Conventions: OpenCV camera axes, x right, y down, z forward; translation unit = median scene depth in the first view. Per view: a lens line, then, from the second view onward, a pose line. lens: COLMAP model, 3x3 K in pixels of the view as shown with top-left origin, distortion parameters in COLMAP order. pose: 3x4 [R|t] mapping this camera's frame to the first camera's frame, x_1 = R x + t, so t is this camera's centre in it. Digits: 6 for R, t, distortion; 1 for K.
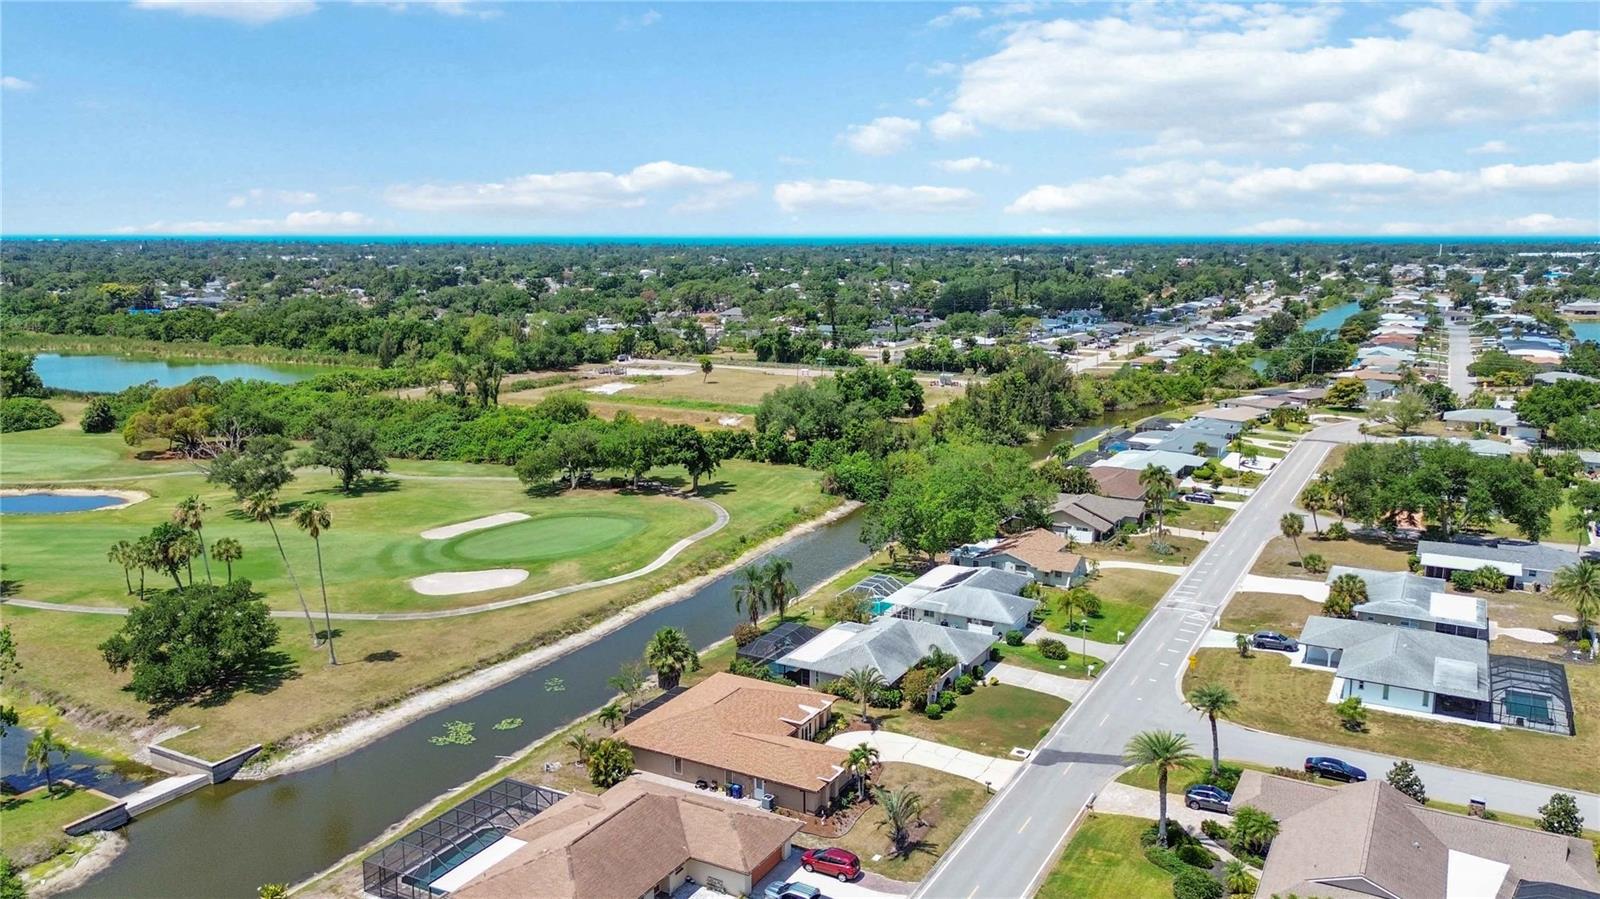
lens RADIAL K [[1182.2, 0, 799.0], [0, 1182.2, 446.0], [0, 0, 1]] dist [0.073753, -0.075972]
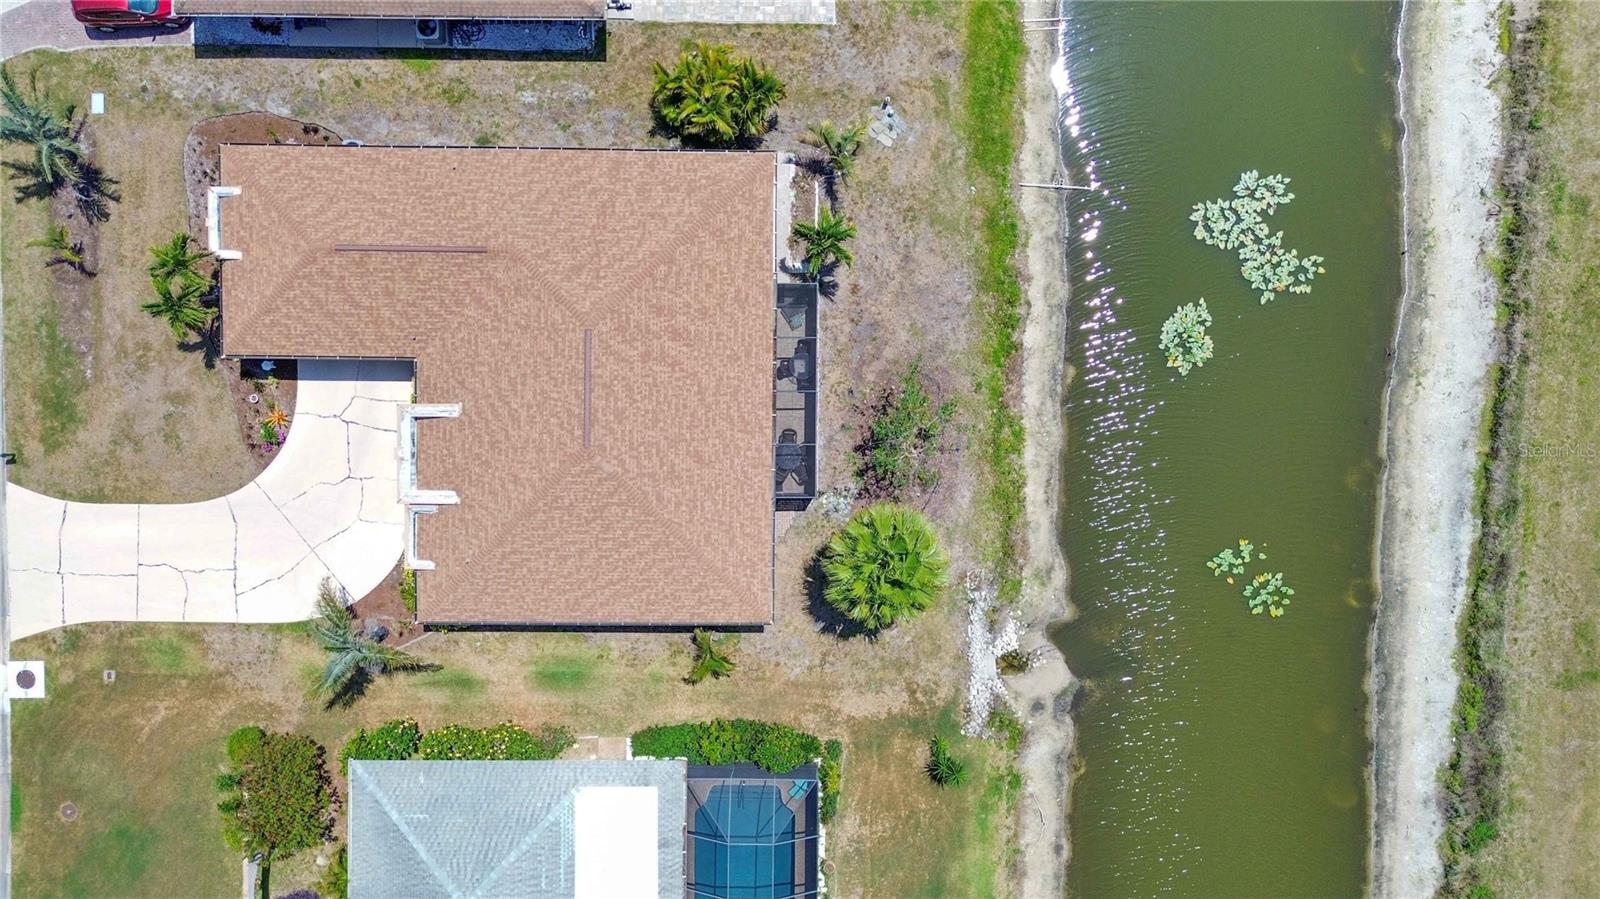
lens RADIAL K [[1132.4, 0, 799.9], [0, 1132.4, 445.0], [0, 0, 1]] dist [0.074120, -0.074067]
pose [[-0.878309, 0.477850, 0.015252, -0.094925], [-0.082092, -0.182163, 0.979836, -0.139585], [0.470993, 0.859346, 0.199223, 0.765564]]
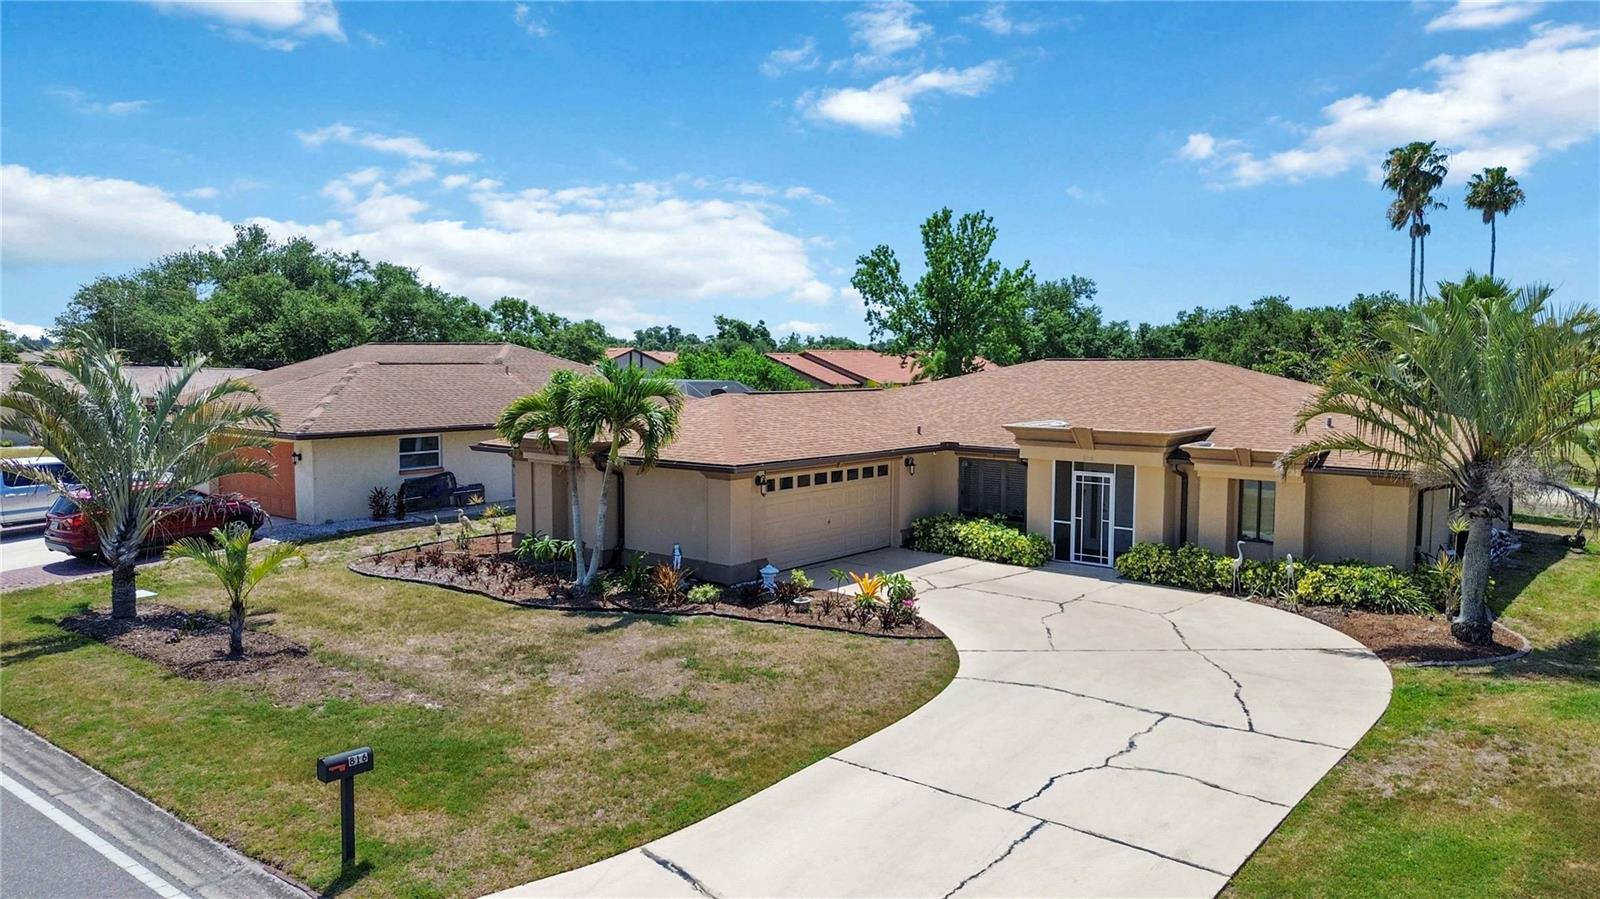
lens RADIAL K [[1132.4, 0, 799.9], [0, 1132.4, 445.0], [0, 0, 1]] dist [0.074120, -0.074067]
pose [[-0.176773, 0.073228, -0.981524, 0.186017], [-0.177266, 0.978553, 0.104932, 0.169687], [0.968157, 0.192540, -0.160001, 0.764748]]
